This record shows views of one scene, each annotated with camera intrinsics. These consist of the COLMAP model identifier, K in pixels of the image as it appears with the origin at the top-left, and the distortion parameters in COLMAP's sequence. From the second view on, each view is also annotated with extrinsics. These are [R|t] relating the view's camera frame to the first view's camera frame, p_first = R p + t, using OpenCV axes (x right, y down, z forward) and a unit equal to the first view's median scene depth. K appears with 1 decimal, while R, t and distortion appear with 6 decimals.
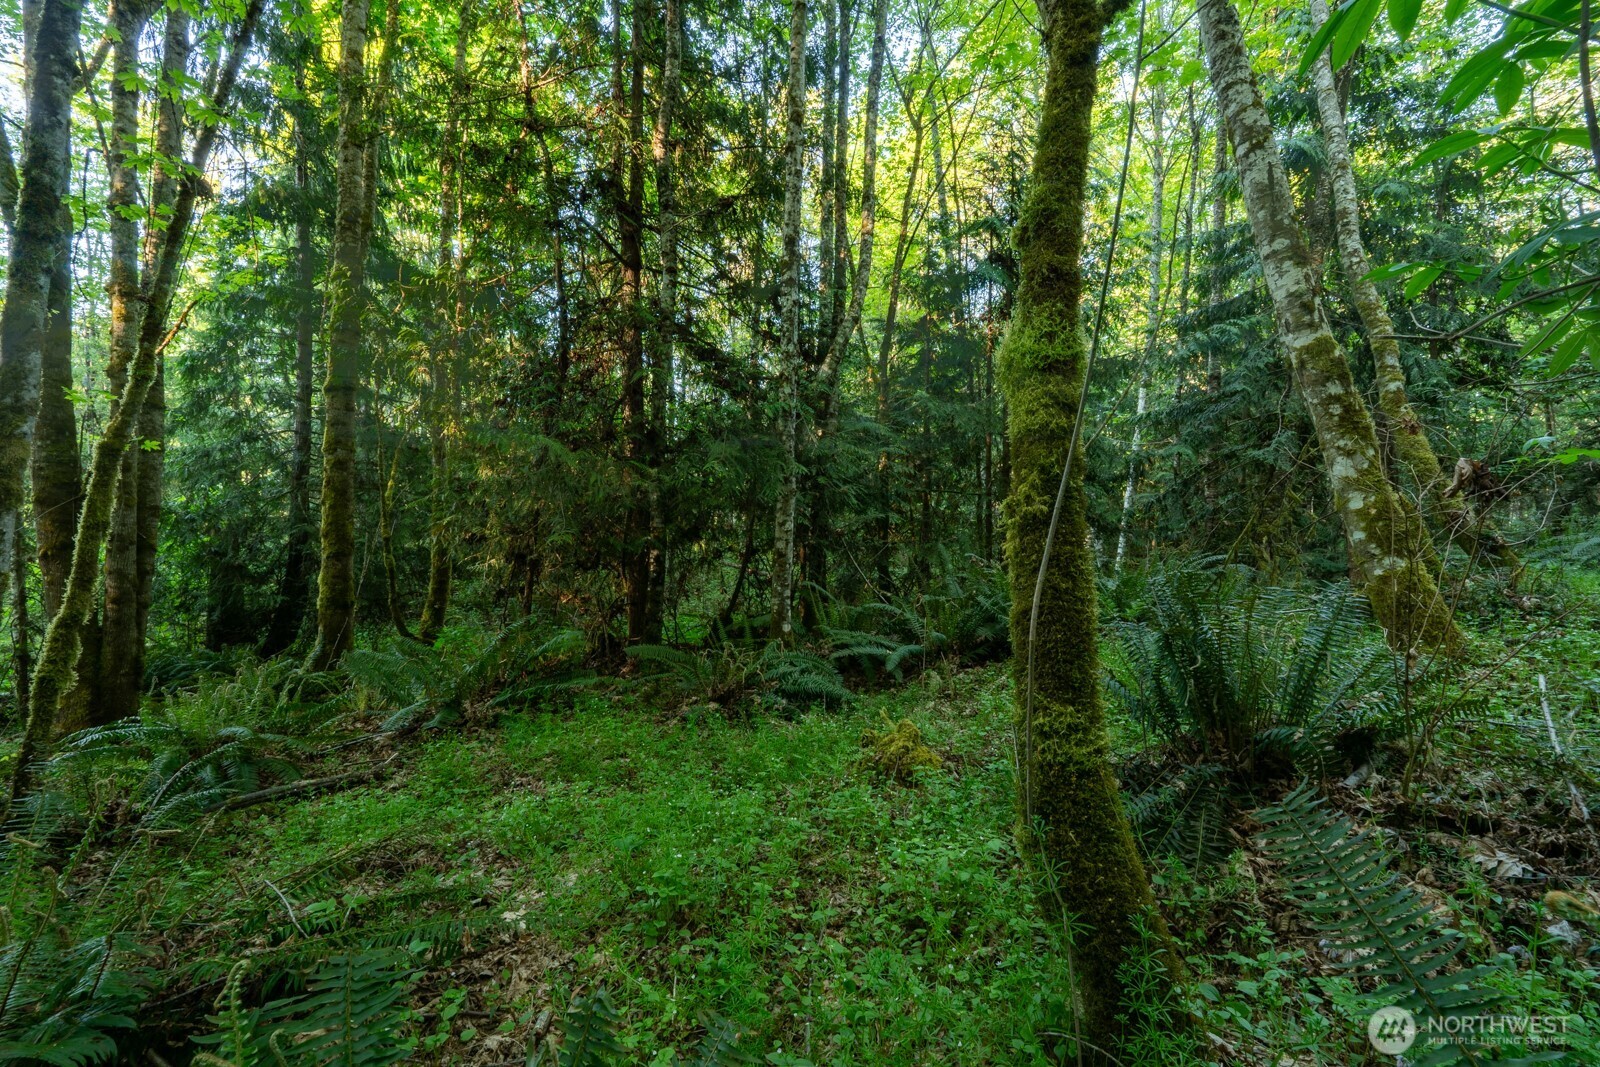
lens RADIAL K [[692.1, 0, 801.3], [0, 692.1, 534.2], [0, 0, 1]] dist [-0.003882, -0.000867]
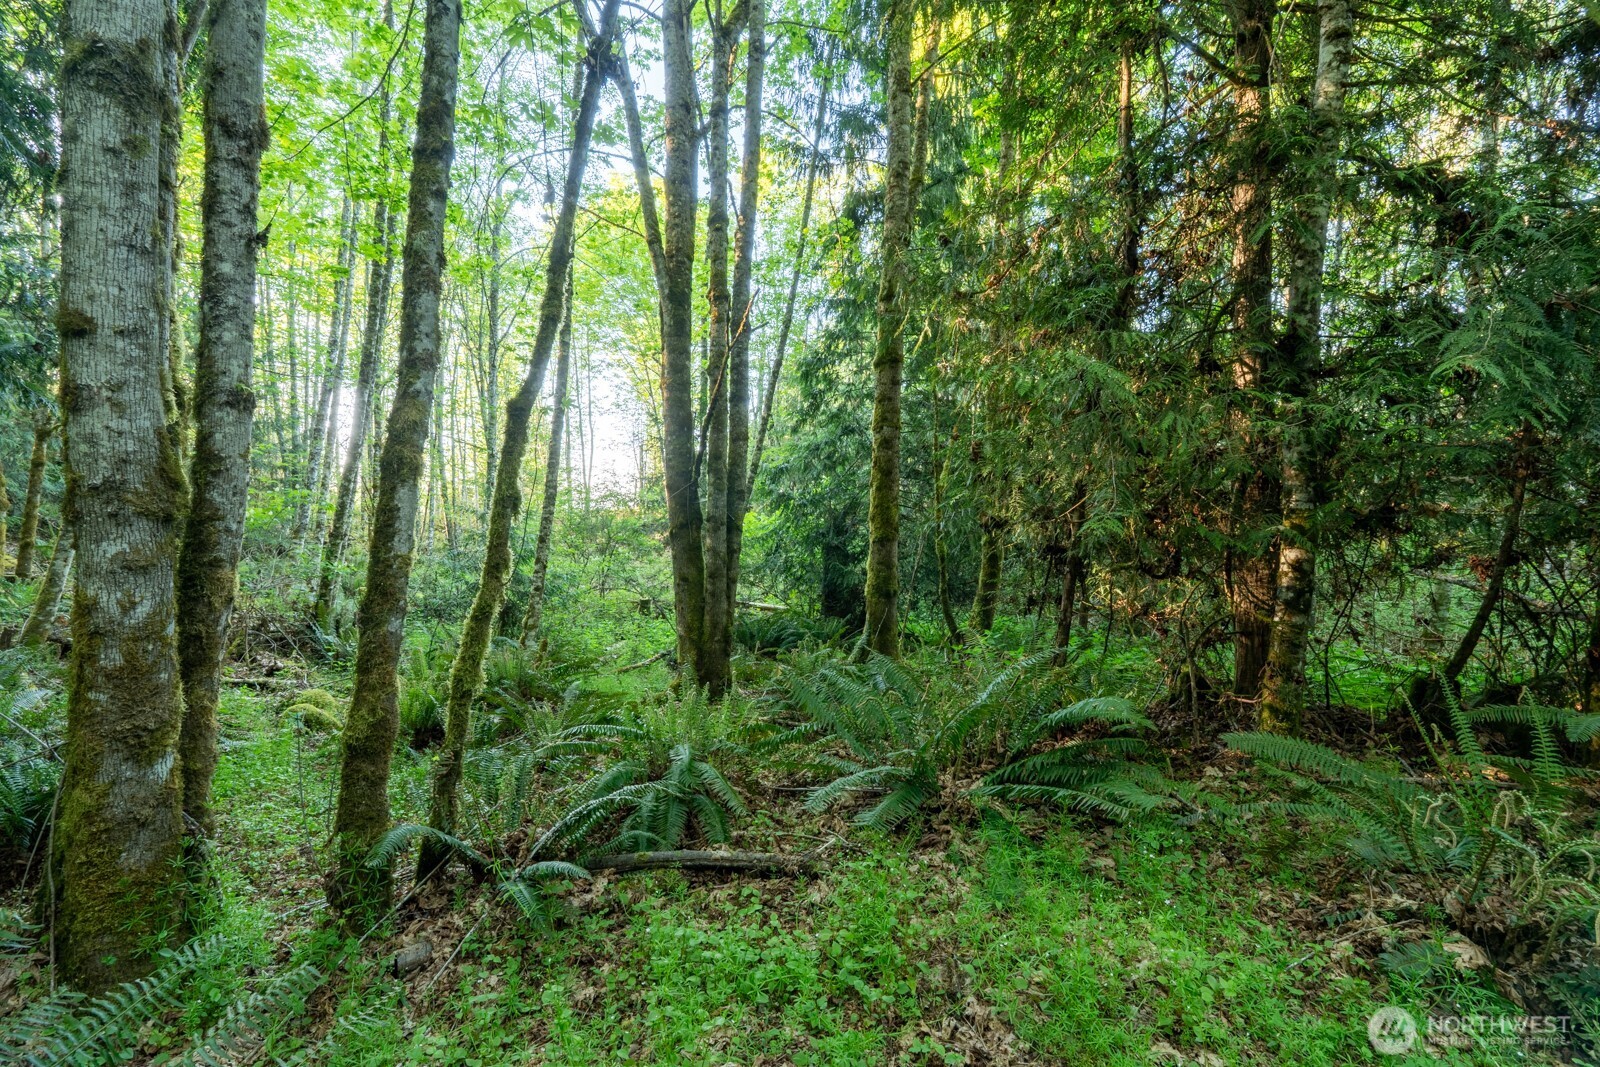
lens RADIAL K [[692.1, 0, 802.8], [0, 692.1, 534.1], [0, 0, 1]] dist [-0.003882, -0.000867]
pose [[0.689070, 0.023570, -0.724311, -0.083193], [-0.009300, 0.999676, 0.023683, 0.001659], [0.724635, -0.009583, 0.689066, 0.343411]]
